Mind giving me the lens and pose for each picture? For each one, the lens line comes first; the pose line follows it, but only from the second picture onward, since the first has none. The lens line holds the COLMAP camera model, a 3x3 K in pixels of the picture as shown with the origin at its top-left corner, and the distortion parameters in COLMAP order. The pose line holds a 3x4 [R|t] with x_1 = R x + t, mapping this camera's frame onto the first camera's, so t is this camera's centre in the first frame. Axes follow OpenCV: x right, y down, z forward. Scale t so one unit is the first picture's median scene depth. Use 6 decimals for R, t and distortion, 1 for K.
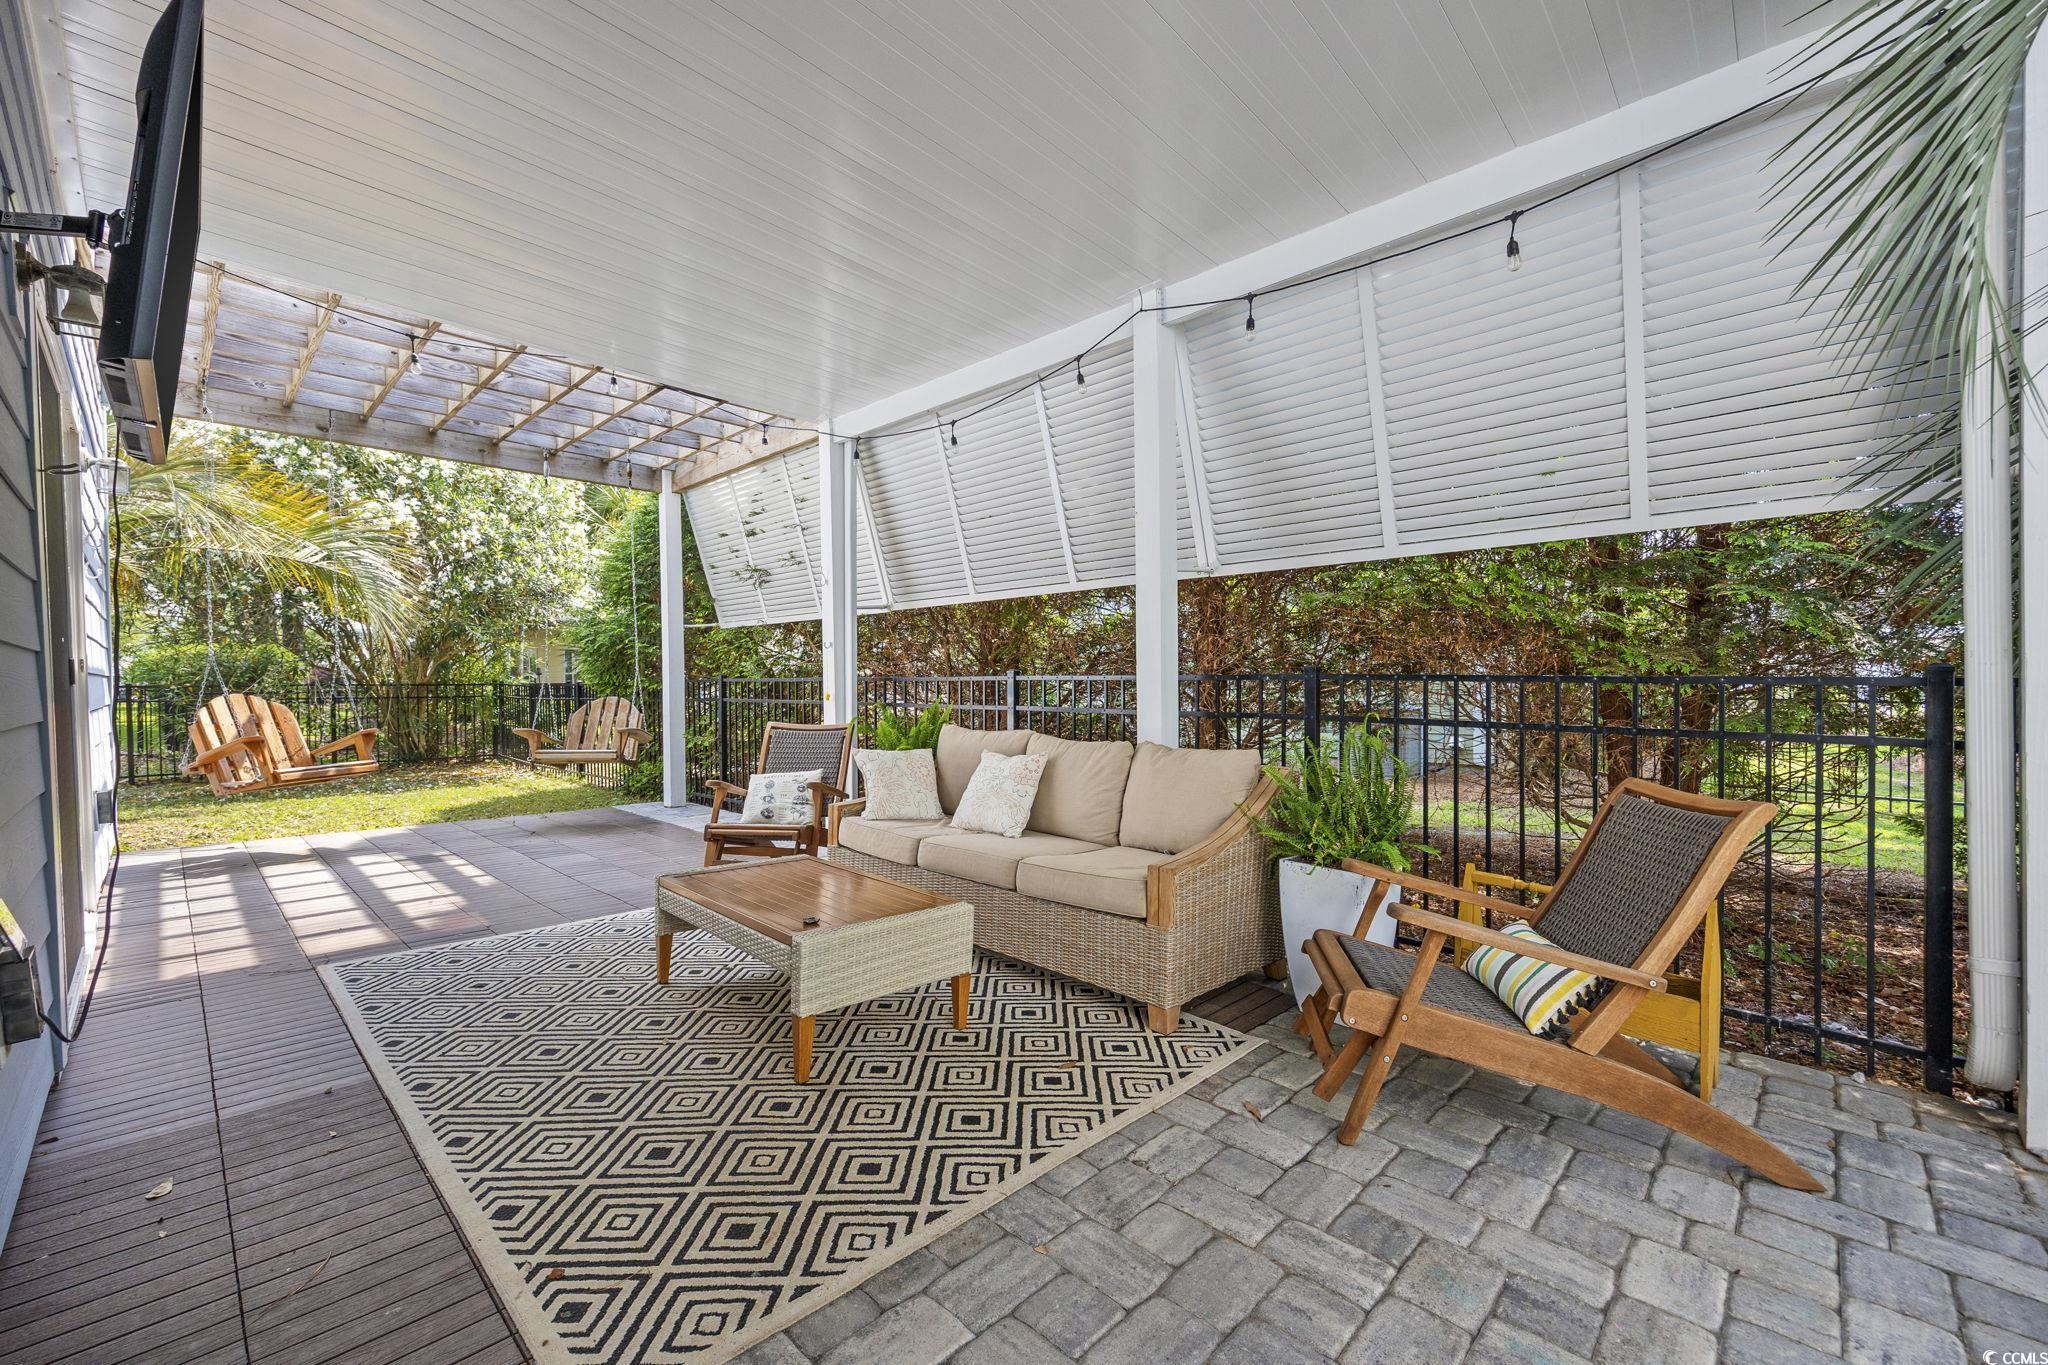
lens RADIAL K [[829.3, 0, 1019.6], [0, 829.3, 686.6], [0, 0, 1]] dist [0.000395, -0.000028]
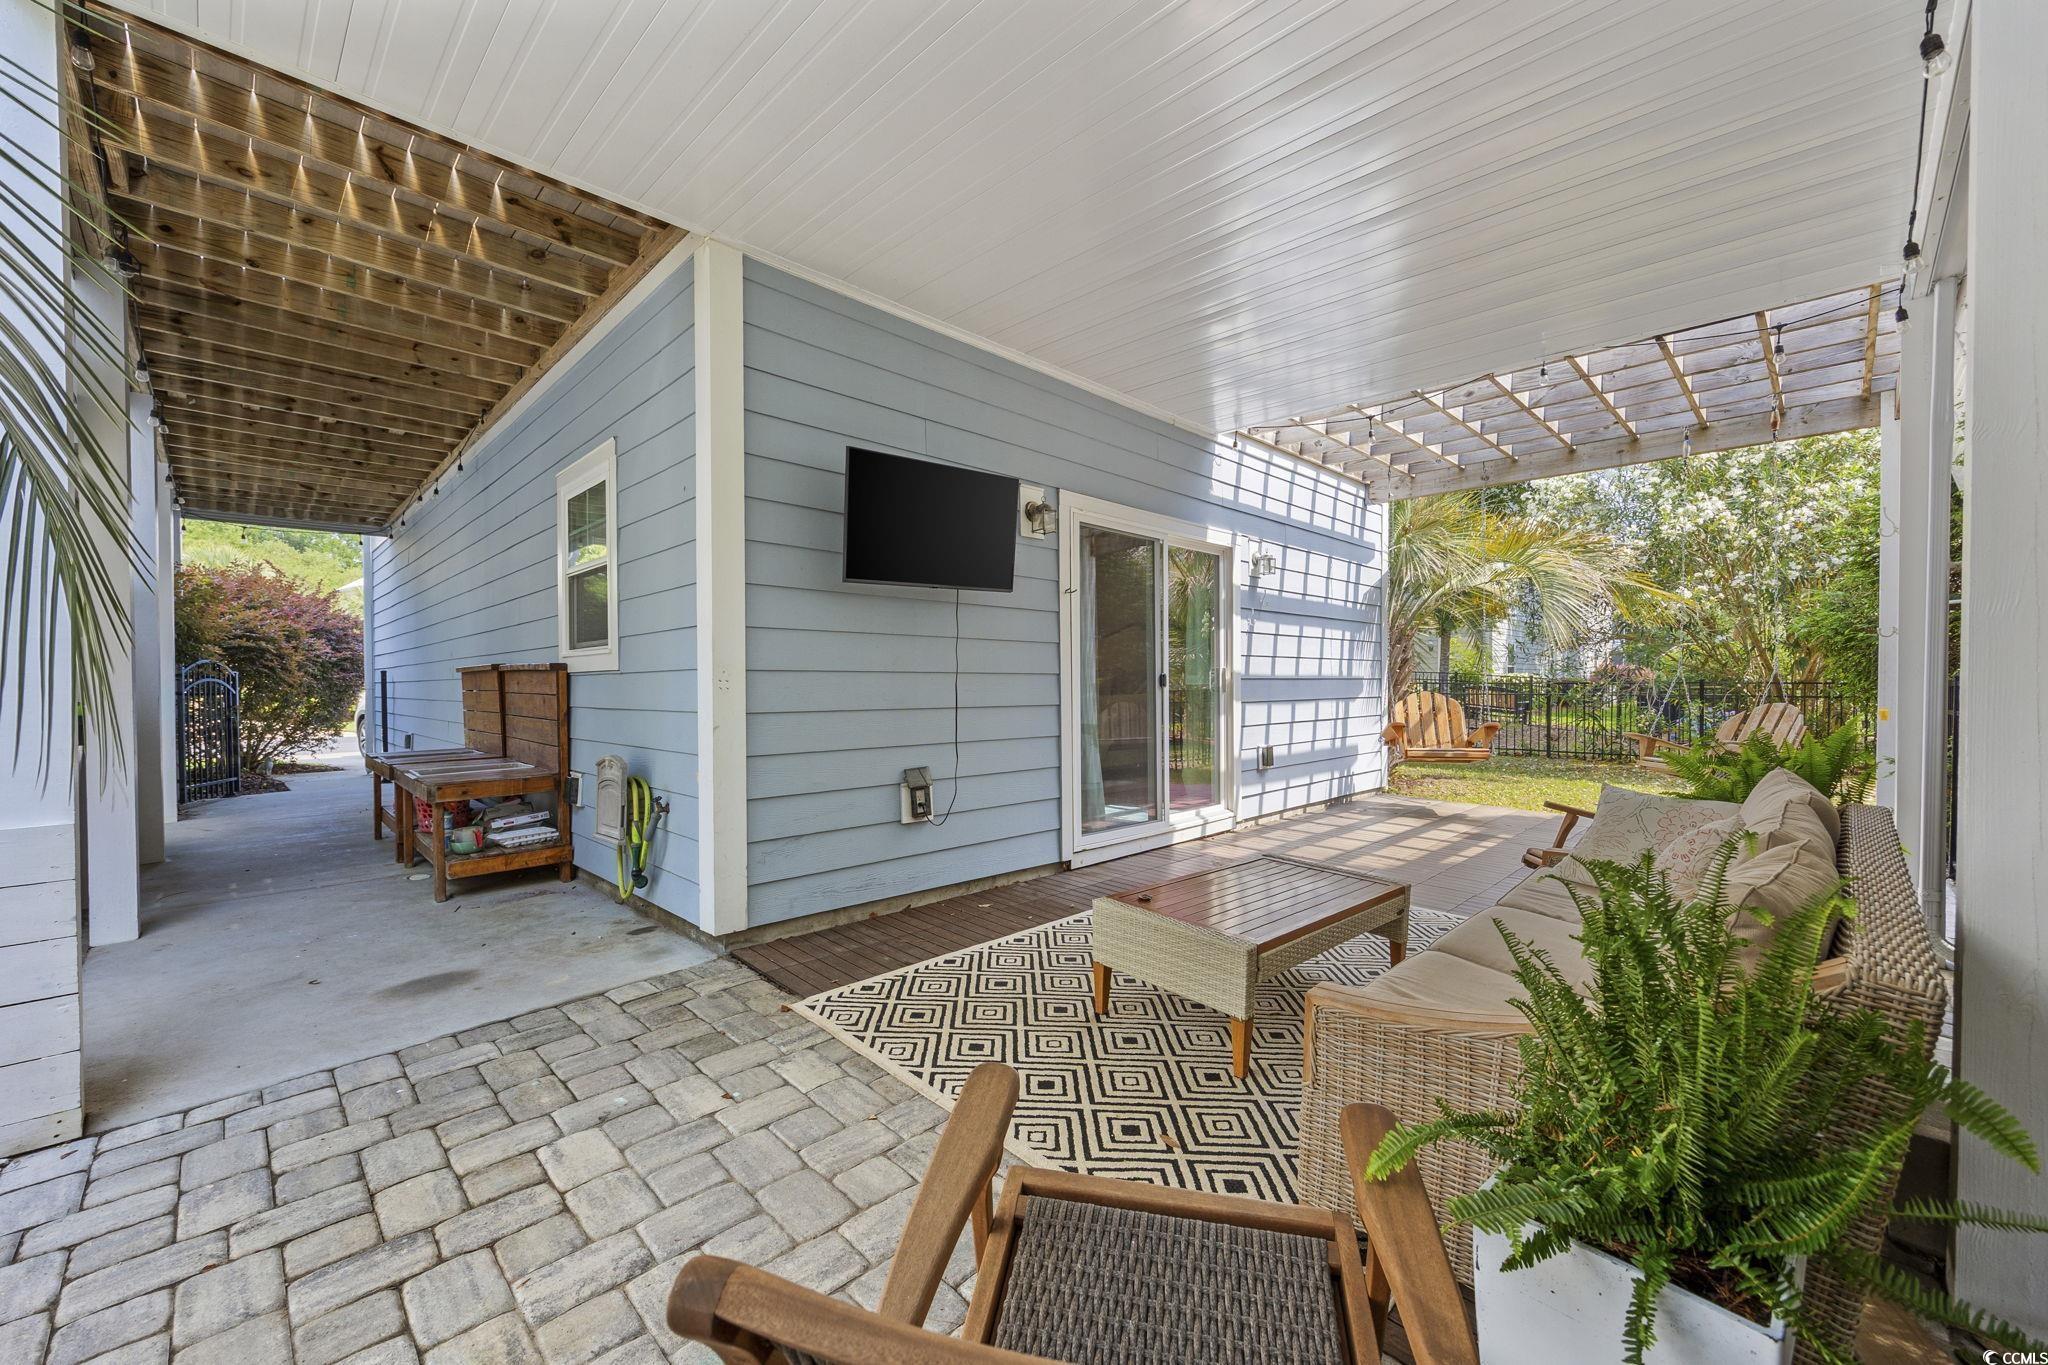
lens RADIAL K [[781.1, 0, 1019.2], [0, 781.1, 688.5], [0, 0, 1]] dist [-0.003082, 0.000133]
pose [[-0.018649, 0.015856, -0.999700, 1.186777], [-0.004018, 0.999865, 0.015933, -0.045620], [0.999818, 0.004314, -0.018582, 1.157701]]
